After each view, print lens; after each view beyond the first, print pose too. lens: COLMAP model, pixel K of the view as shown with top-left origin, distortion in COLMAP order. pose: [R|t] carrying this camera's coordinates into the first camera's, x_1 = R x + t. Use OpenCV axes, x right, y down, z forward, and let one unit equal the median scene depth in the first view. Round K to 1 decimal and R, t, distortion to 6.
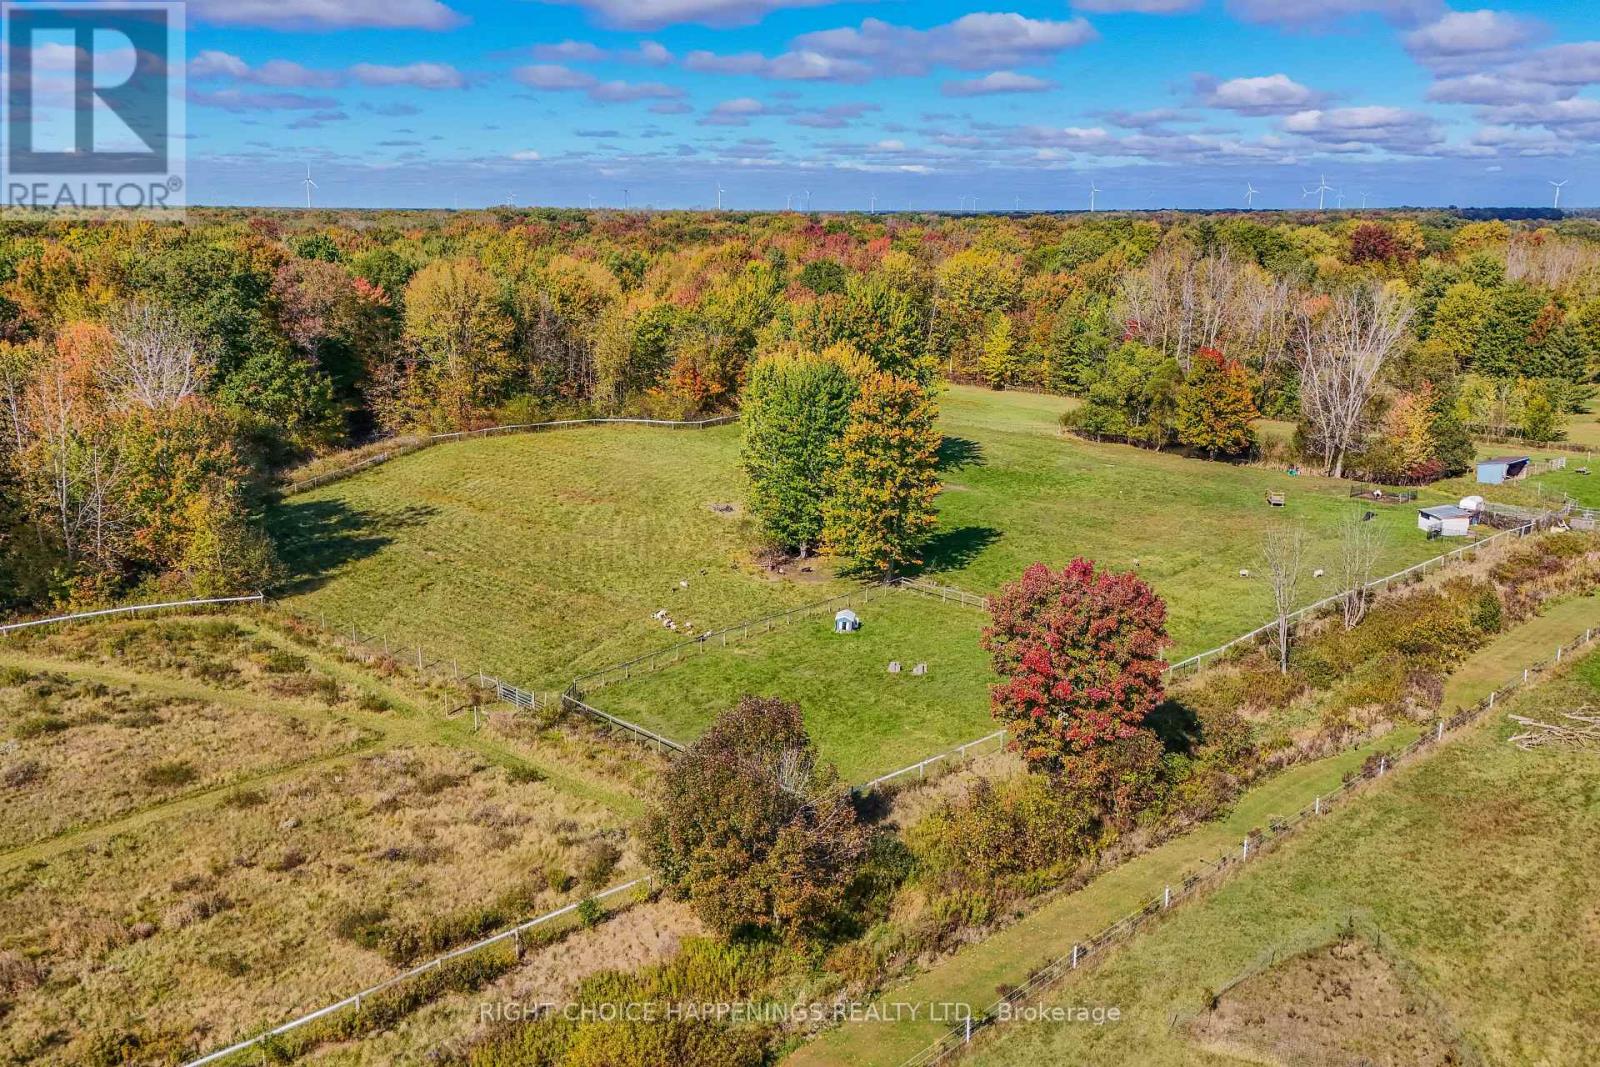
lens RADIAL K [[1463.8, 0, 800.0], [0, 1463.8, 533.5], [0, 0, 1]] dist [0.179857, -0.304153]
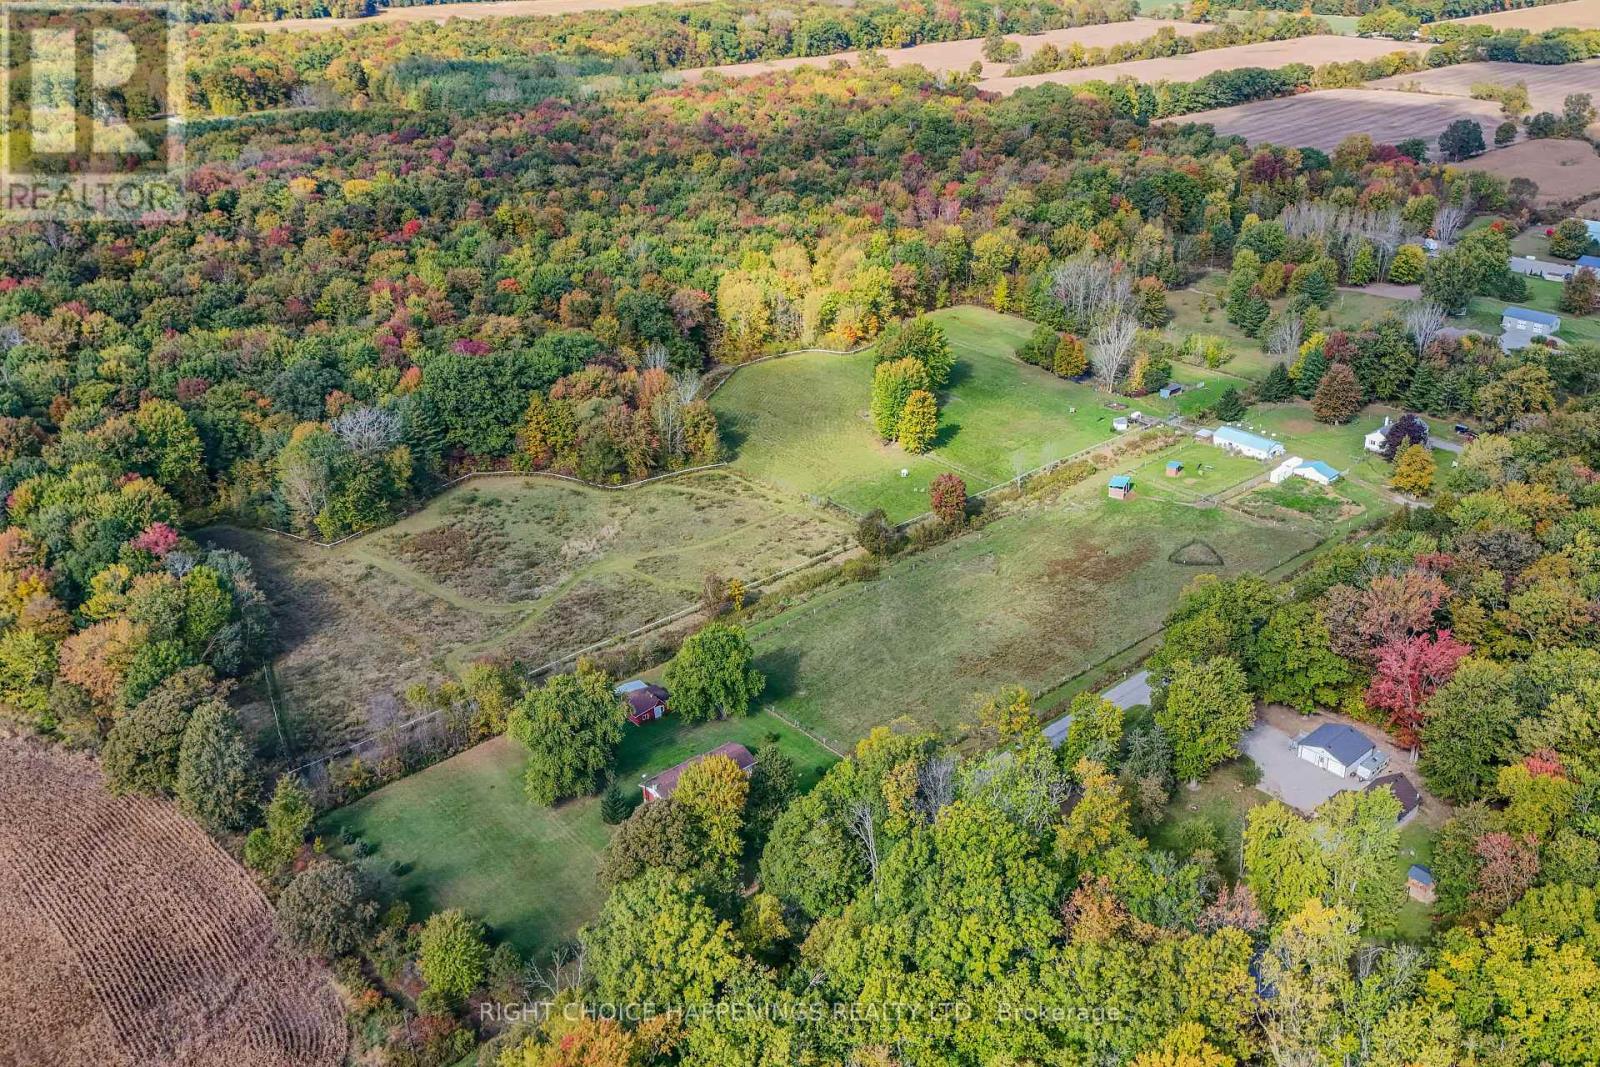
lens RADIAL K [[1493.8, 0, 795.8], [0, 1493.8, 551.9], [0, 0, 1]] dist [0.137485, -0.340436]
pose [[0.995855, -0.005311, -0.090796, 0.064547], [0.024201, 0.977777, 0.208246, -0.329297], [0.087672, -0.209580, 0.973853, -1.635186]]
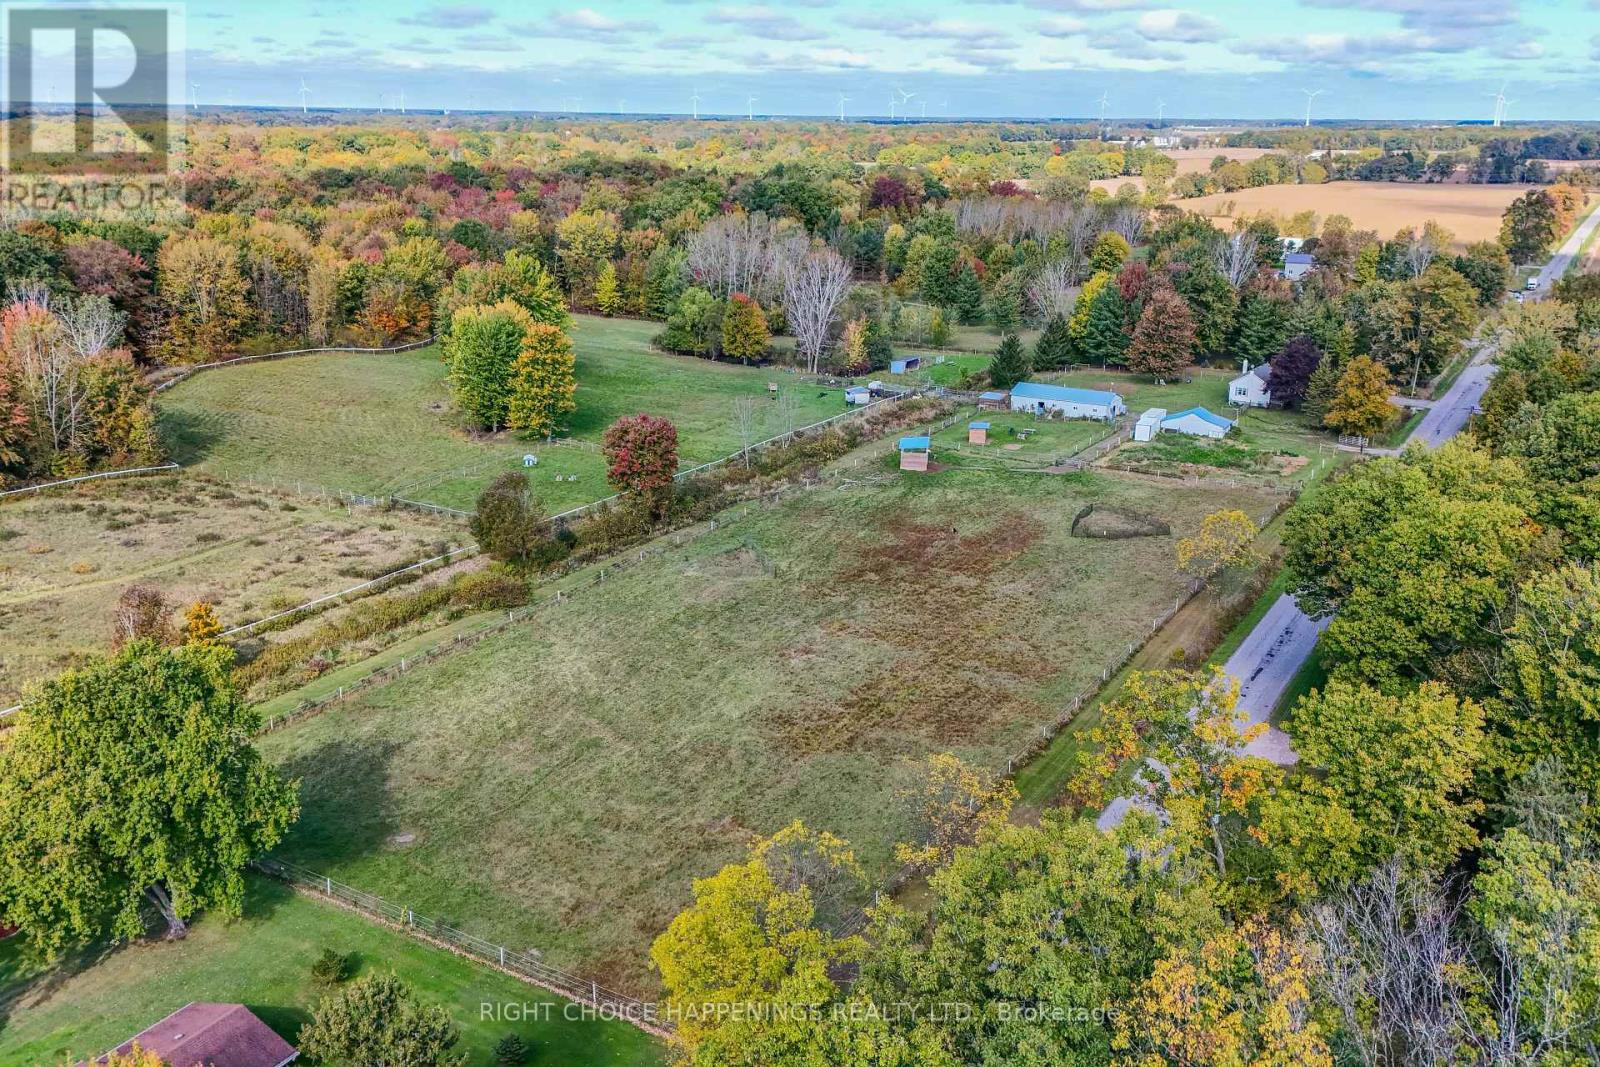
lens RADIAL K [[1493.8, 0, 795.8], [0, 1493.8, 551.9], [0, 0, 1]] dist [0.137485, -0.340436]
pose [[0.968589, -0.067437, 0.239346, -0.071085], [0.050180, 0.995730, 0.077480, 0.030862], [-0.243549, -0.063035, 0.967838, -0.629897]]
